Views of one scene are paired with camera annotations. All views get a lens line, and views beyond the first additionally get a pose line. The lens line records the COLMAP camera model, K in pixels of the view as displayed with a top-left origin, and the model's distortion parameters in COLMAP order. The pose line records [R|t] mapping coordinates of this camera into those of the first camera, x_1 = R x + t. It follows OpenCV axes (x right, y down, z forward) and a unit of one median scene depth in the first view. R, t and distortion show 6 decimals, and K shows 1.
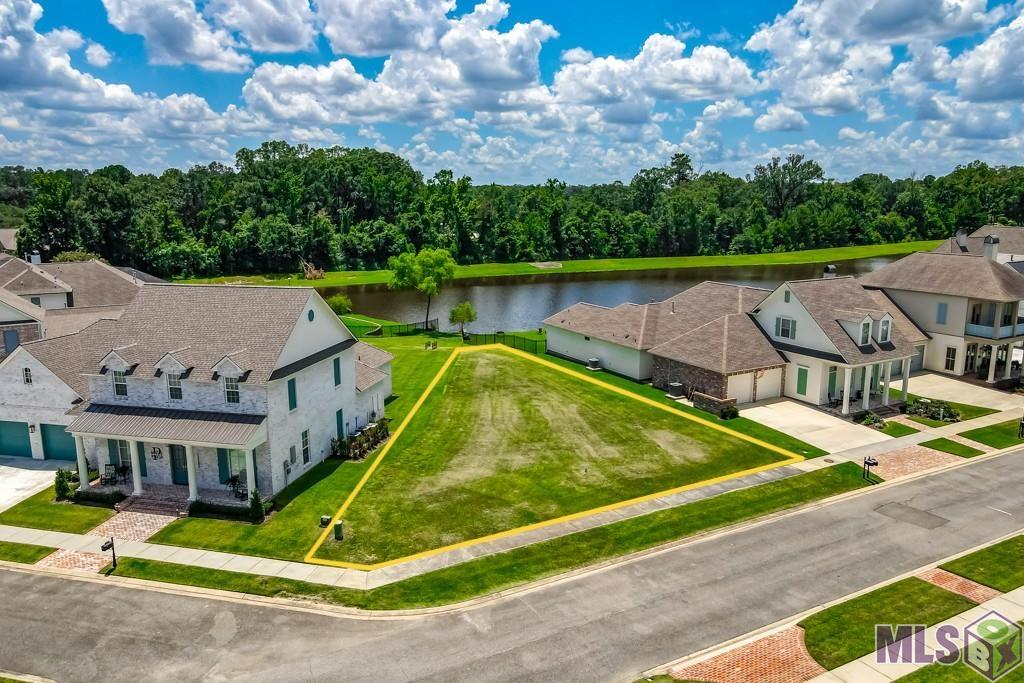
lens RADIAL K [[756.3, 0, 512.4], [0, 756.3, 364.0], [0, 0, 1]] dist [-0.013747, 0.053049]
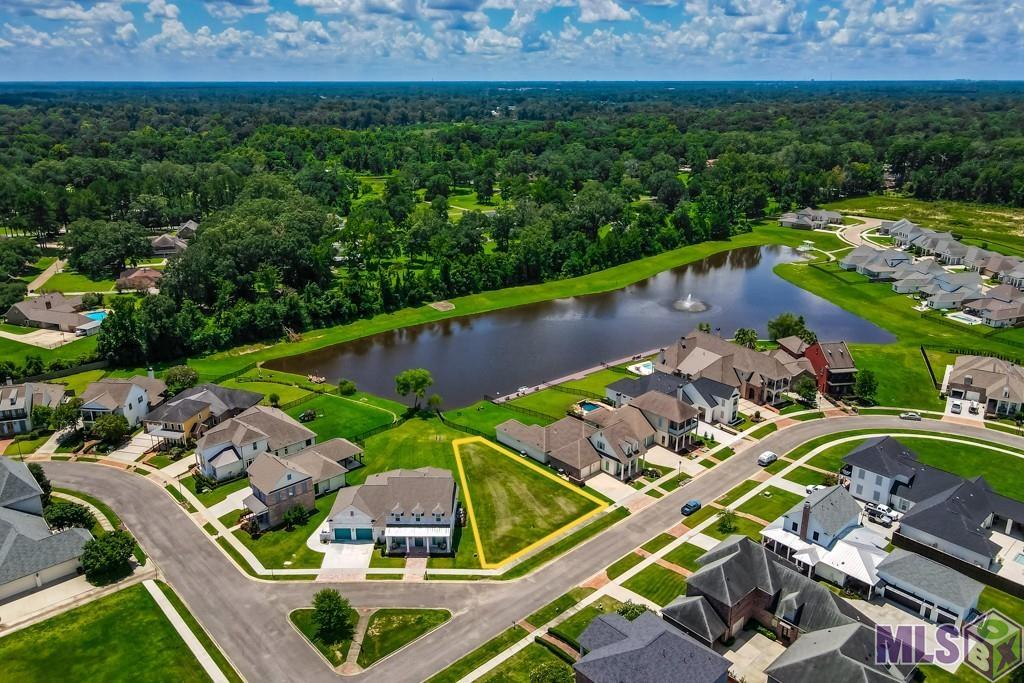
lens RADIAL K [[756.3, 0, 512.4], [0, 756.3, 364.0], [0, 0, 1]] dist [-0.013747, 0.053049]
pose [[0.972467, -0.077872, 0.219645, -0.548582], [0.045439, 0.987788, 0.149028, -0.820440], [-0.228568, -0.134944, 0.964130, -1.588037]]
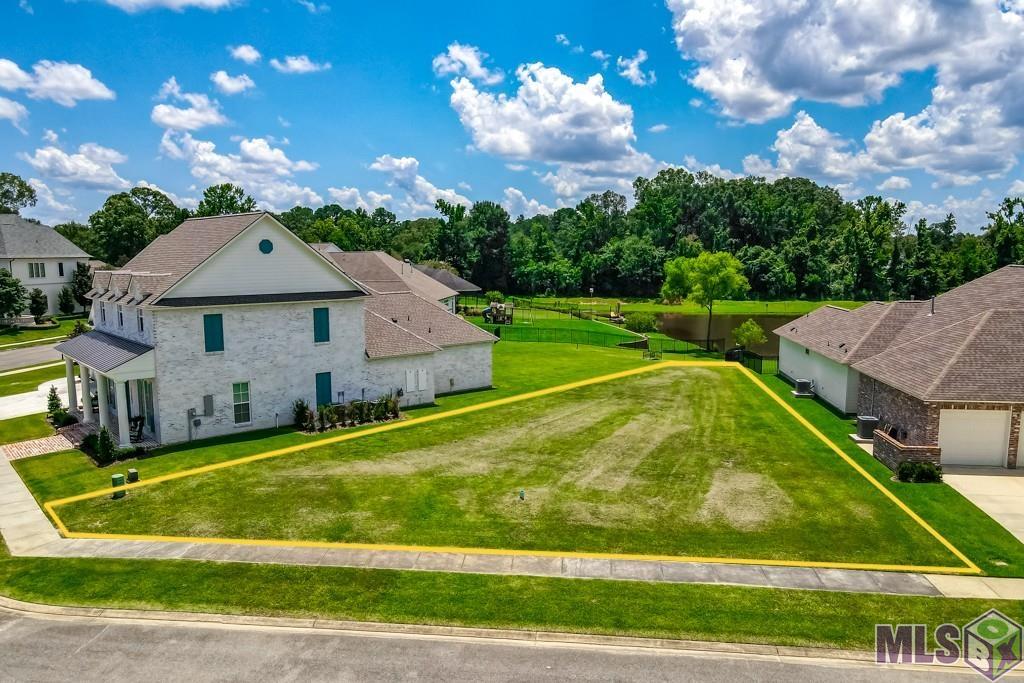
lens RADIAL K [[756.3, 0, 512.4], [0, 756.3, 364.0], [0, 0, 1]] dist [-0.013747, 0.053049]
pose [[0.814497, 0.090558, -0.573057, 0.370448], [-0.131919, 0.990778, -0.030932, 0.045203], [0.564971, 0.100791, 0.818931, 0.400095]]
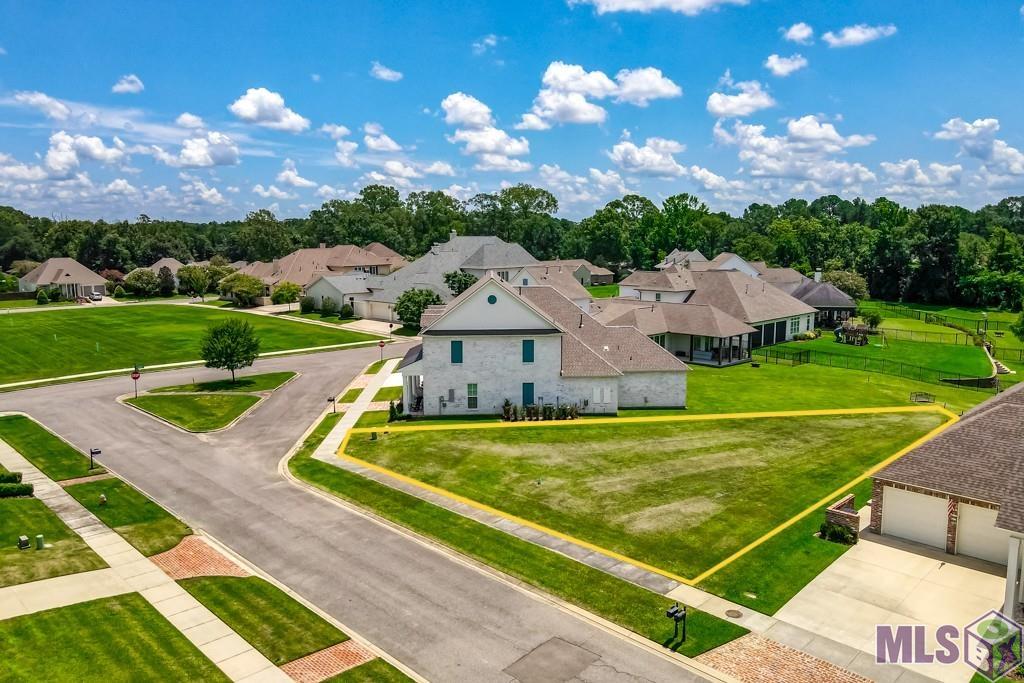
lens RADIAL K [[756.3, 0, 512.4], [0, 756.3, 364.0], [0, 0, 1]] dist [-0.013747, 0.053049]
pose [[0.265986, 0.170152, -0.948841, 0.837063], [-0.210498, 0.970797, 0.115080, -0.094786], [0.940713, 0.169120, 0.294035, 0.552060]]
